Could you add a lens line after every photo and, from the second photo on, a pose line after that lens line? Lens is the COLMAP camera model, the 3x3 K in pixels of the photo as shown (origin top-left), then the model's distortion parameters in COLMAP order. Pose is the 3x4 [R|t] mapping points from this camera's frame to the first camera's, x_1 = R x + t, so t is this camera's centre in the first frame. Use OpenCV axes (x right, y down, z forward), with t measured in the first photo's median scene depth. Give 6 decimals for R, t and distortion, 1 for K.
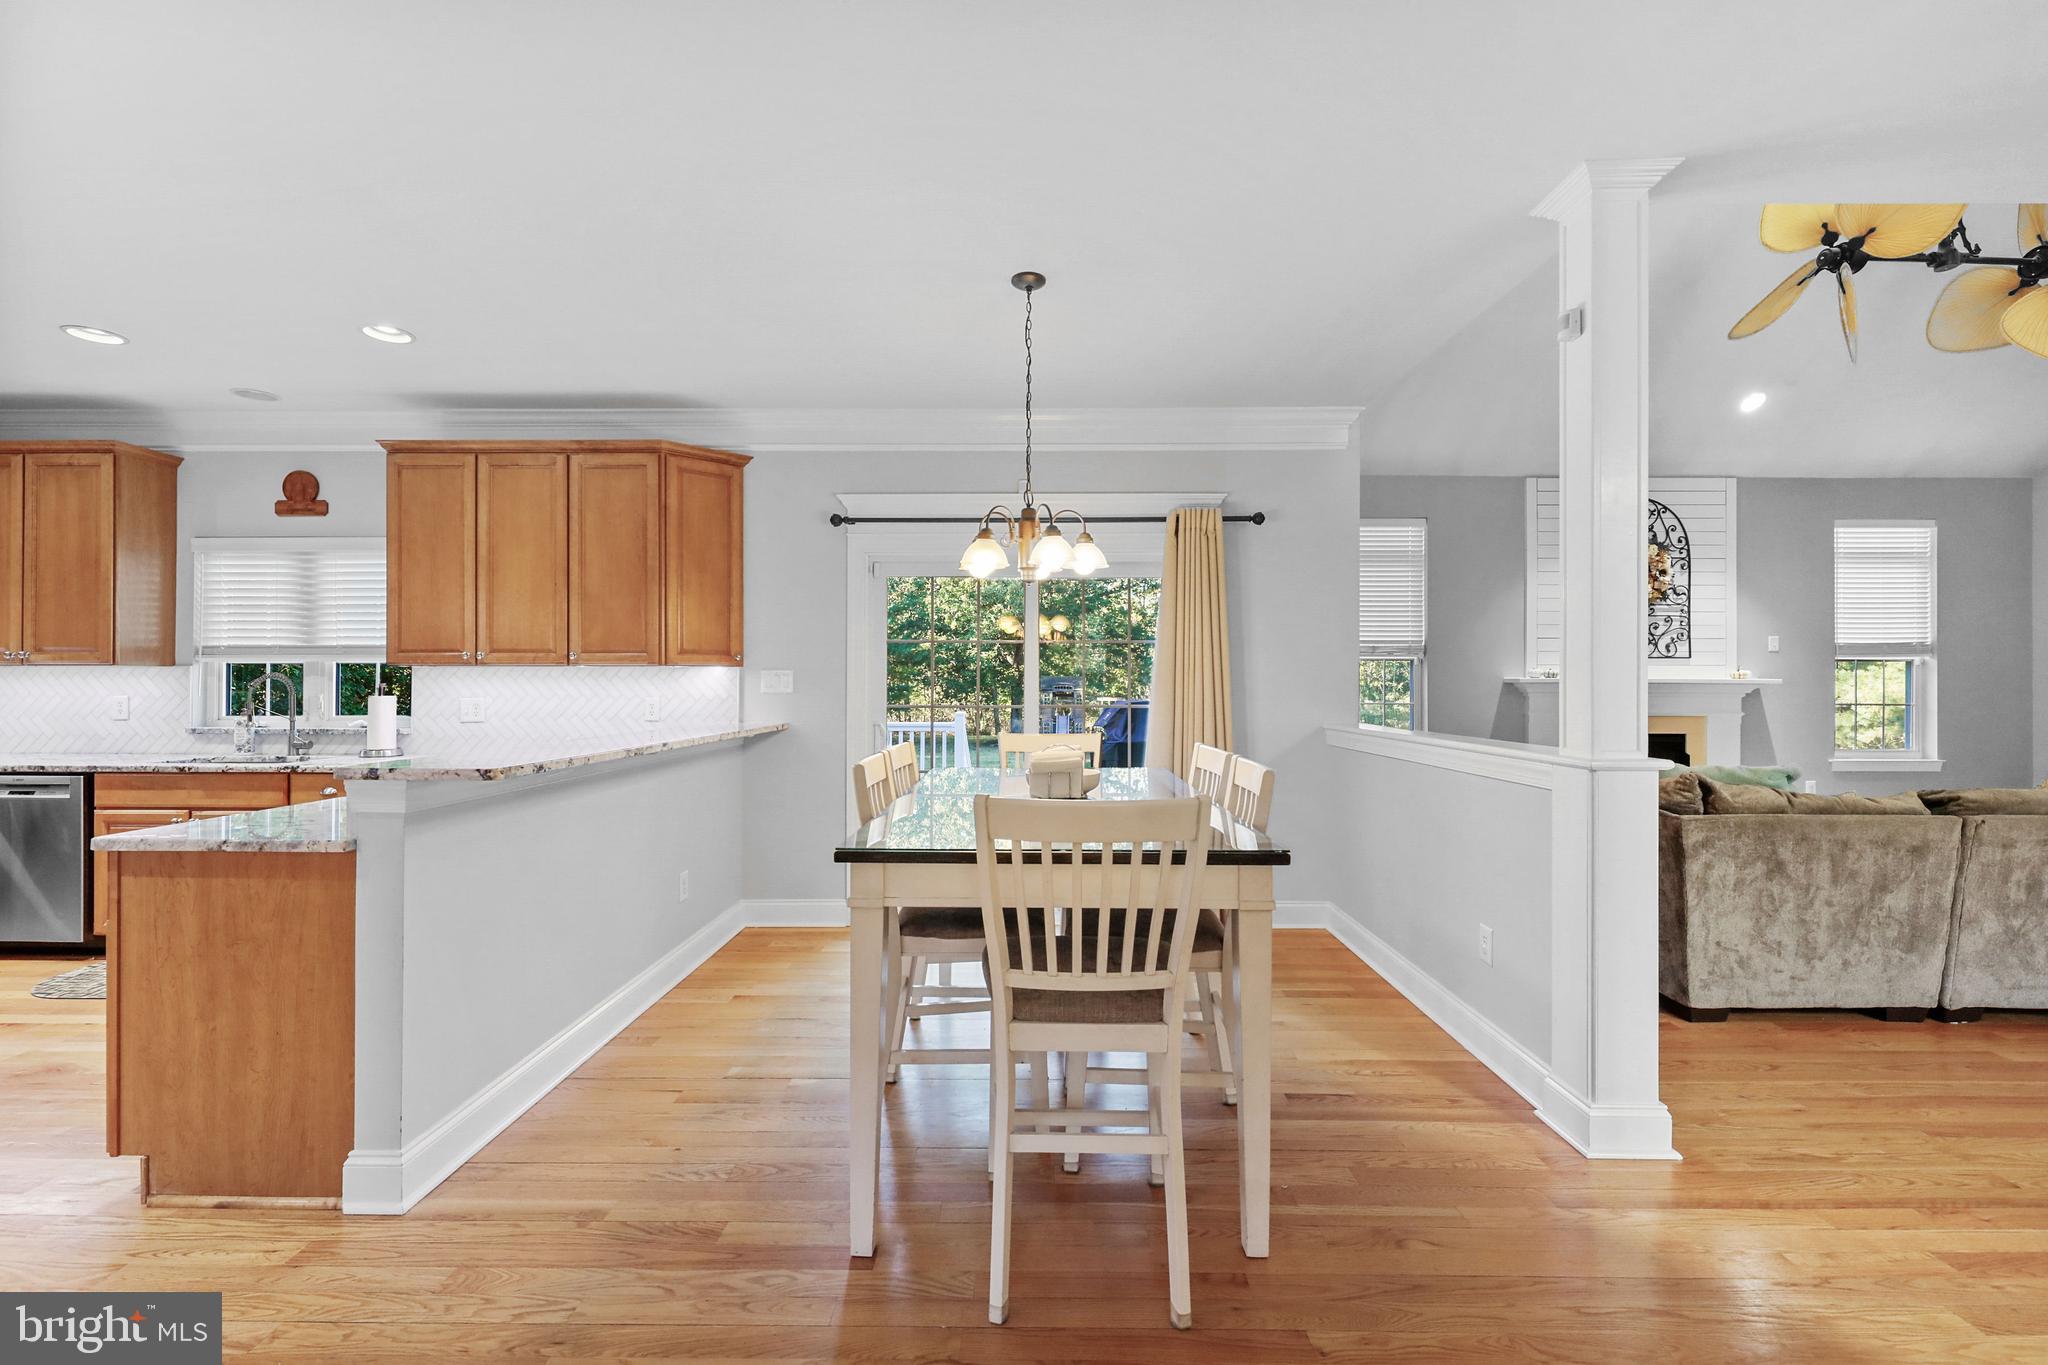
lens RADIAL K [[859.0, 0, 1028.3], [0, 859.0, 684.2], [0, 0, 1]] dist [0.002293, 0.000264]
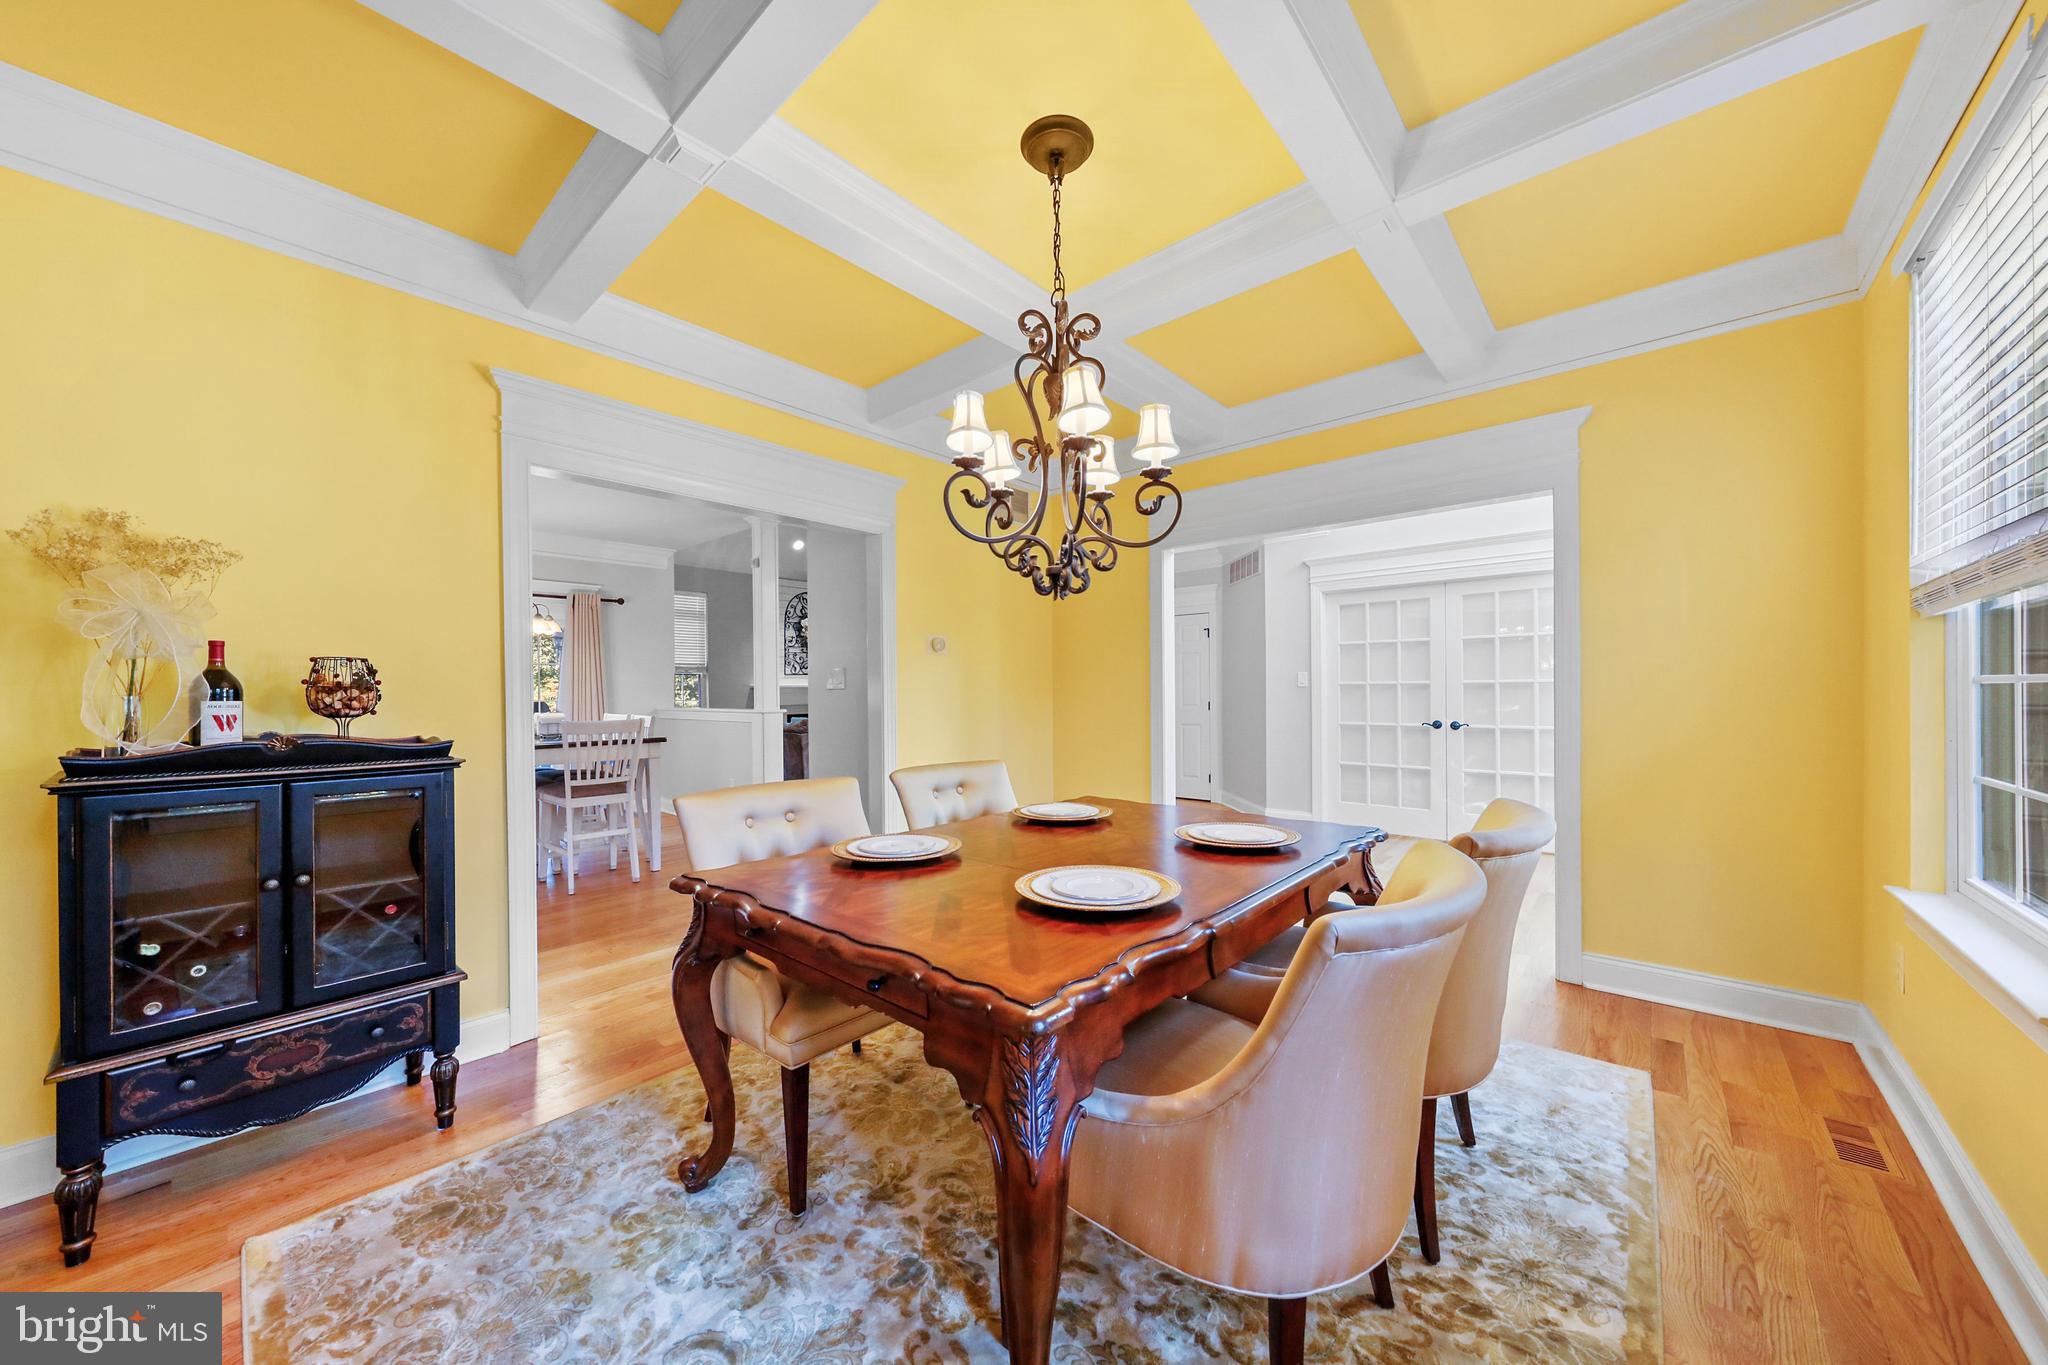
lens RADIAL K [[703.9, 0, 1026.7], [0, 703.9, 684.1], [0, 0, 1]] dist [-0.001810, -0.000038]
pose [[0.651083, -0.005023, 0.758990, -0.855606], [0.002921, 0.999987, 0.004112, -0.023407], [-0.759001, -0.000460, 0.651089, -1.822416]]
